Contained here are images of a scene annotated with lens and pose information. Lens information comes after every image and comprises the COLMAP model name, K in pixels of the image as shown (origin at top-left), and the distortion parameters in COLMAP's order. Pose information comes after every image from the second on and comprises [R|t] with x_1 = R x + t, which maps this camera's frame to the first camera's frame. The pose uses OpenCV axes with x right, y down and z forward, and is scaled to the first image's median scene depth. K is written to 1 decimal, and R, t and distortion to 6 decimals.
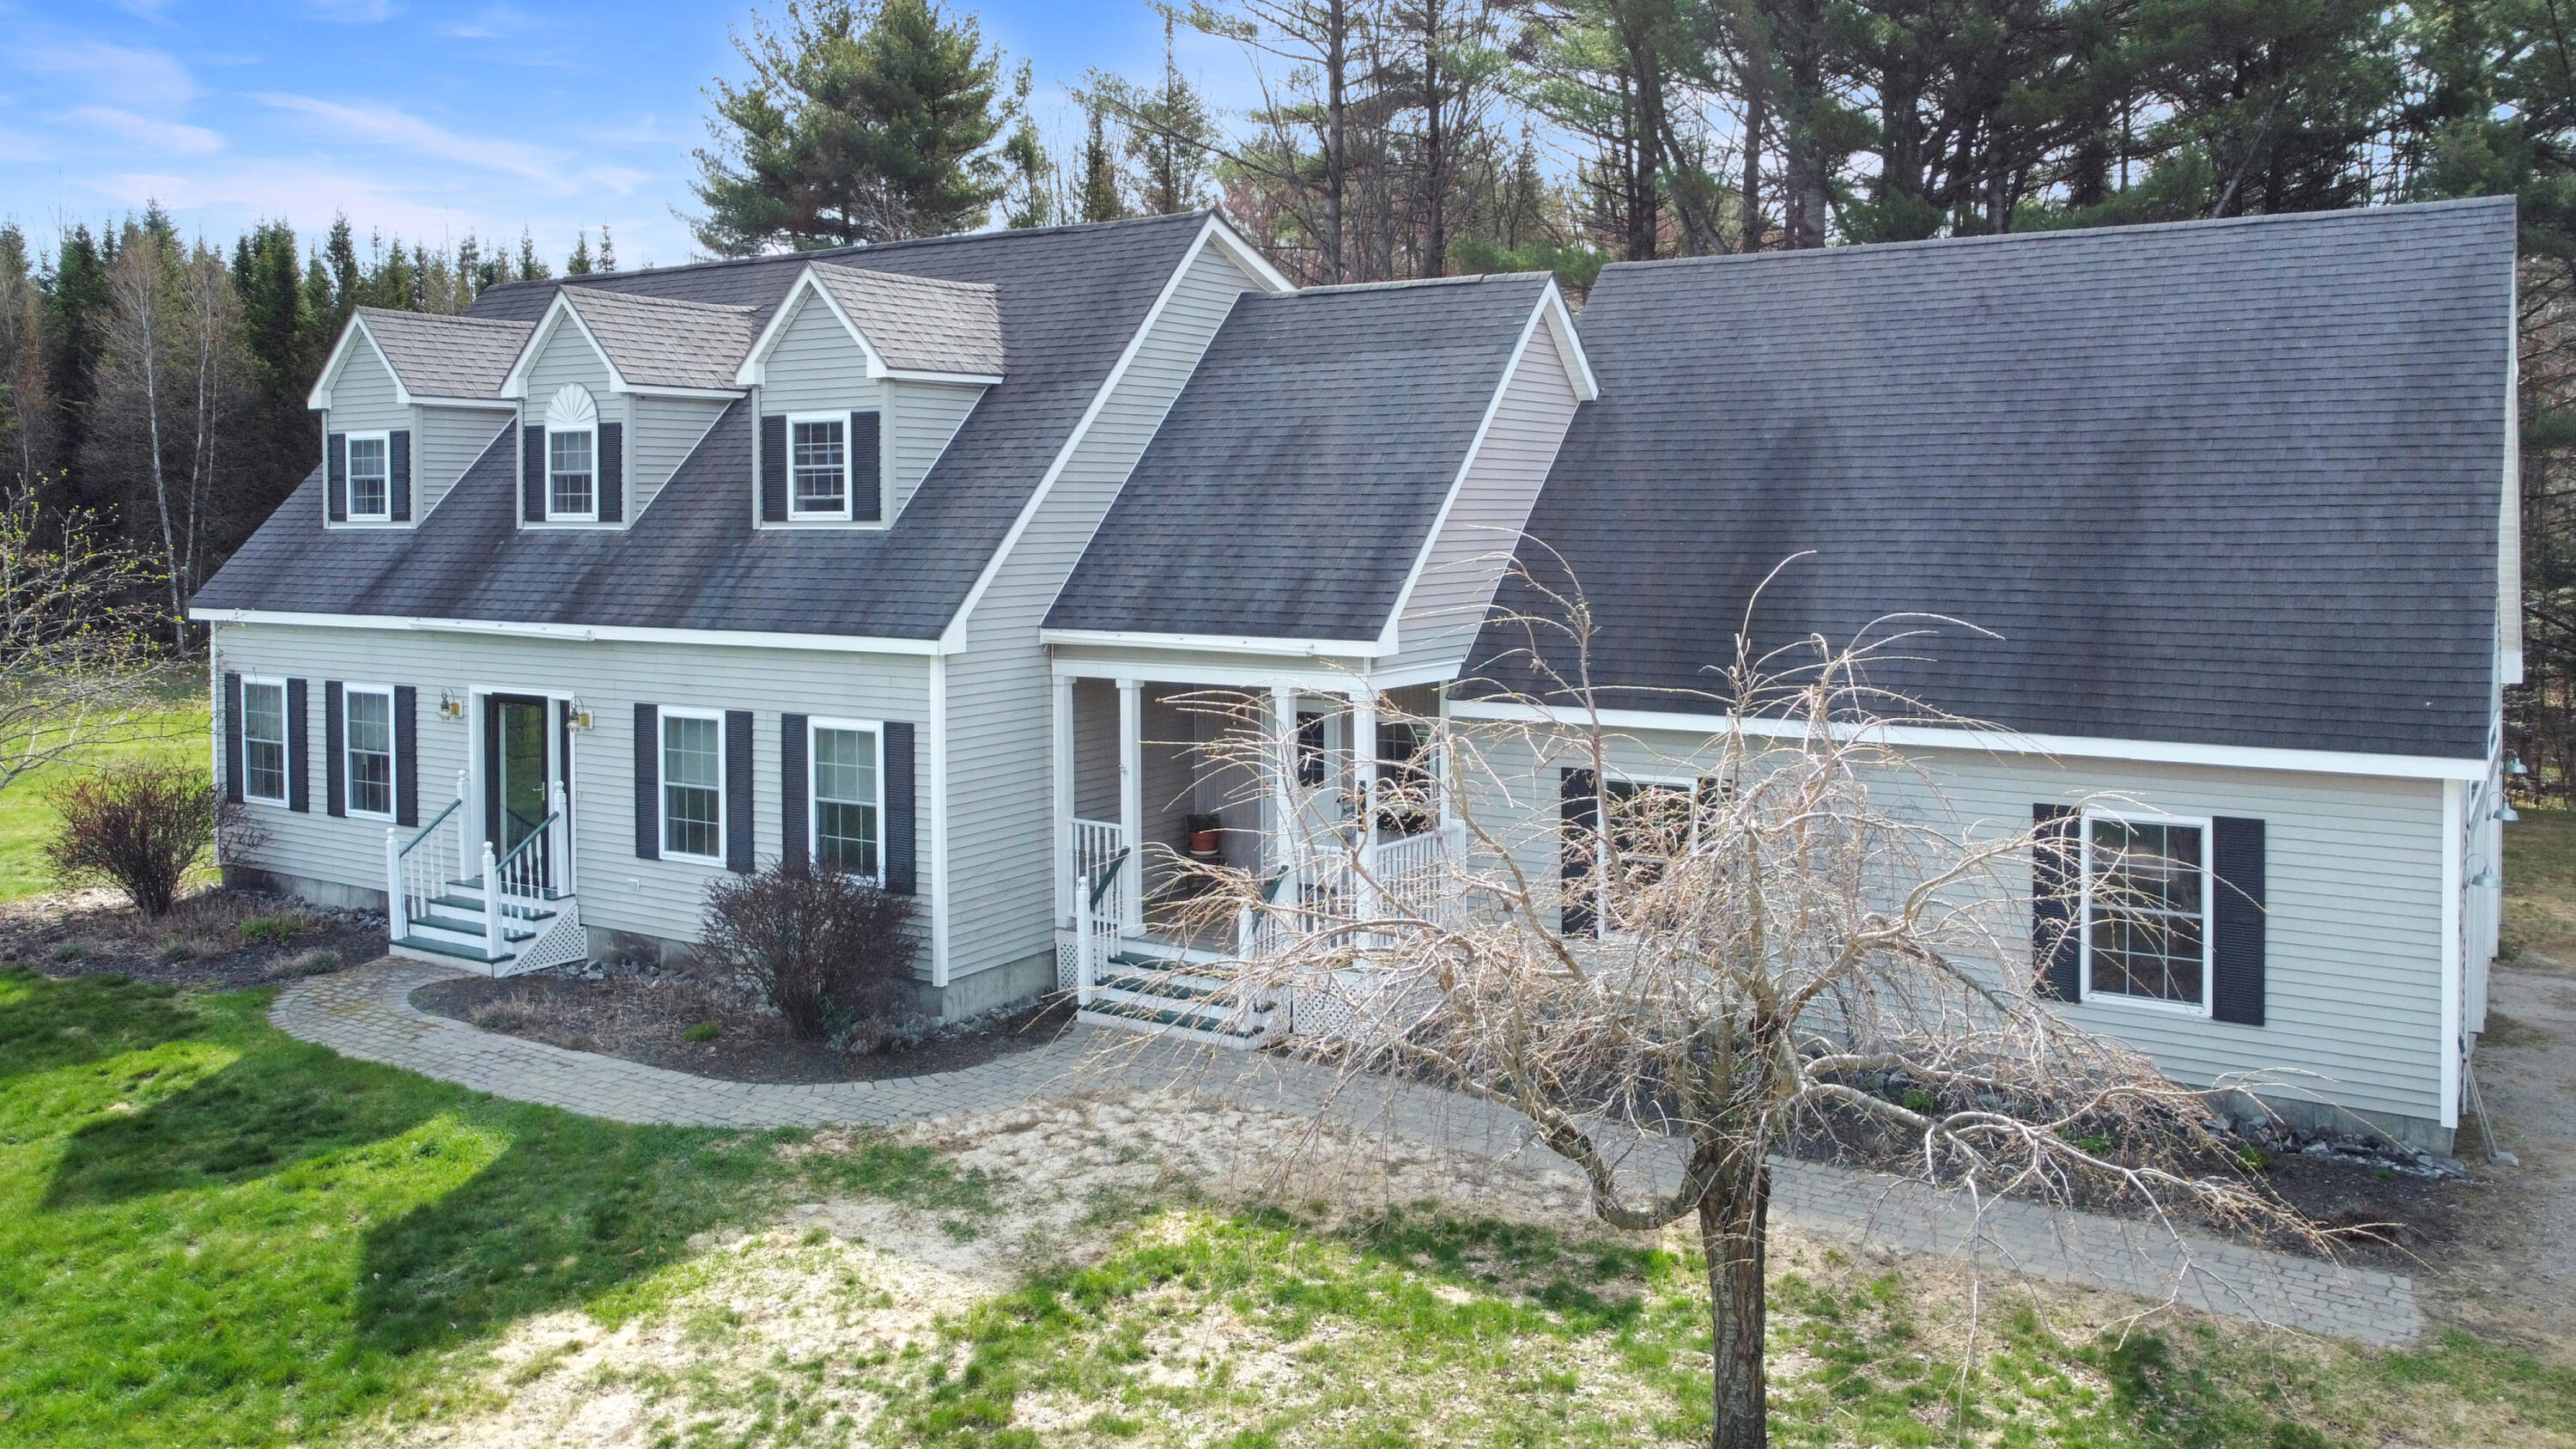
lens RADIAL K [[1943.2, 0, 1285.3], [0, 1943.2, 554.7], [0, 0, 1]] dist [-0.006333, 0.008610]
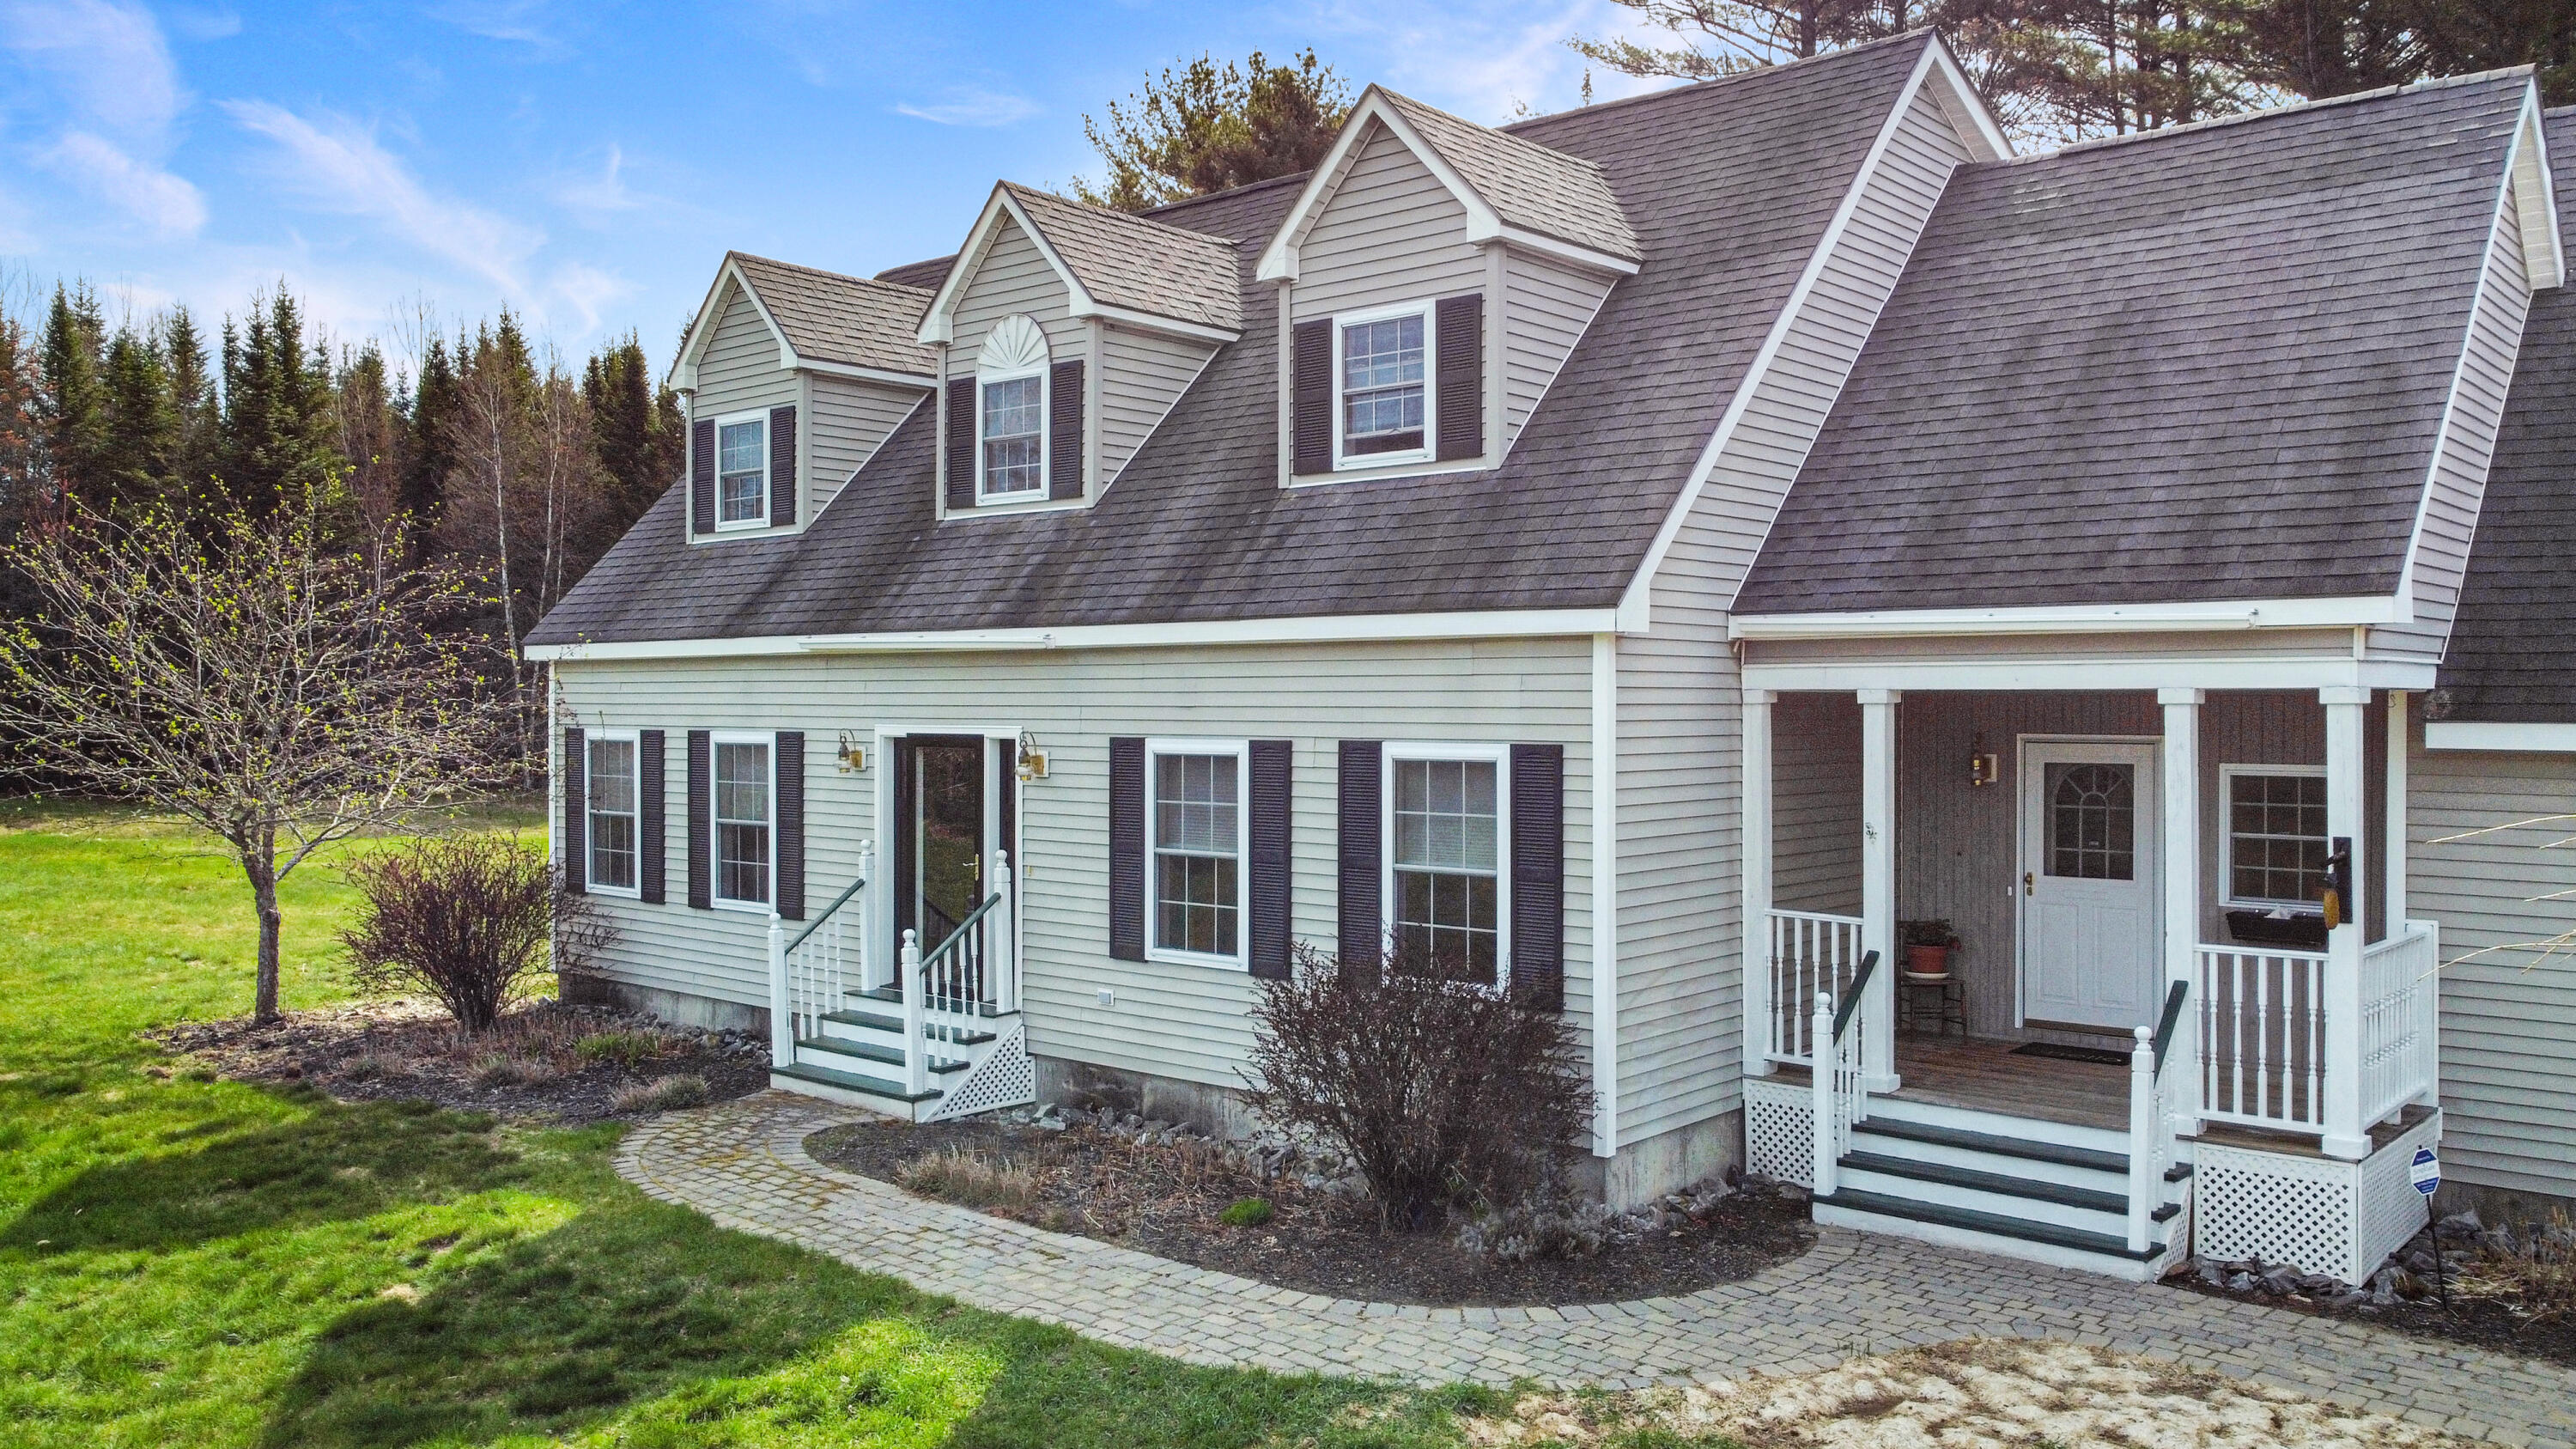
lens RADIAL K [[1942.4, 0, 1288.0], [0, 1942.4, 724.5], [0, 0, 1]] dist [0.001287, -0.003531]
pose [[0.989076, 0.006109, -0.147280, -0.168788], [-0.008138, 0.999880, -0.013178, 0.080686], [0.147182, 0.014232, 0.989007, 0.316861]]
